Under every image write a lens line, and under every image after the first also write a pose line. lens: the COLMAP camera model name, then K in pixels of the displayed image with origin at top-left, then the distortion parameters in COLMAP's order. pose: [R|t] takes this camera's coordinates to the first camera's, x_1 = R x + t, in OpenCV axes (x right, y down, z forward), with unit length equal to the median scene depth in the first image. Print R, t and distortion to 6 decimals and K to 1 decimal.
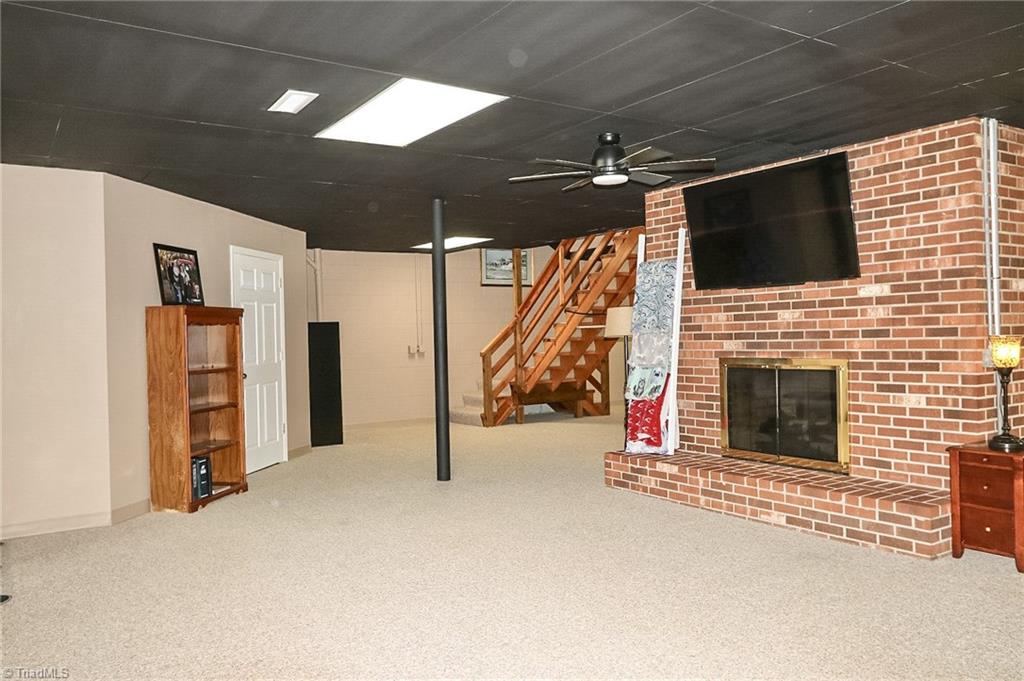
lens RADIAL K [[777.0, 0, 510.7], [0, 777.0, 341.2], [0, 0, 1]] dist [0.007348, 0.003424]
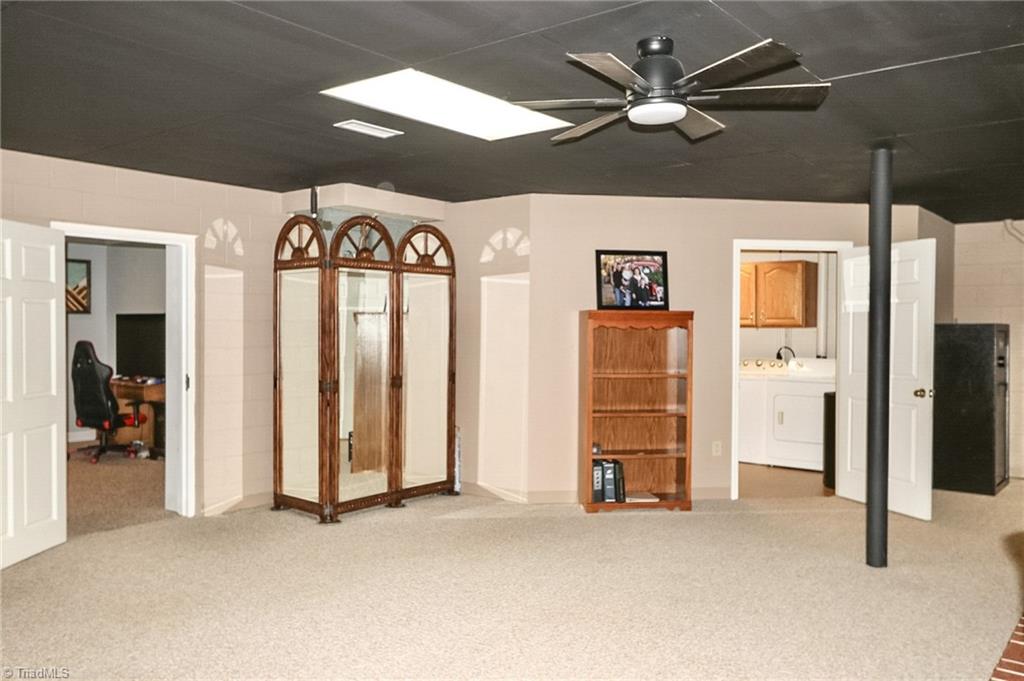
lens RADIAL K [[835.5, 0, 510.4], [0, 835.5, 337.2], [0, 0, 1]] dist [-0.003168, 0.000029]
pose [[0.297958, 0.036043, -0.953898, 0.504050], [-0.023678, 0.999259, 0.030361, -0.034615], [0.954285, 0.013540, 0.298591, 0.479208]]
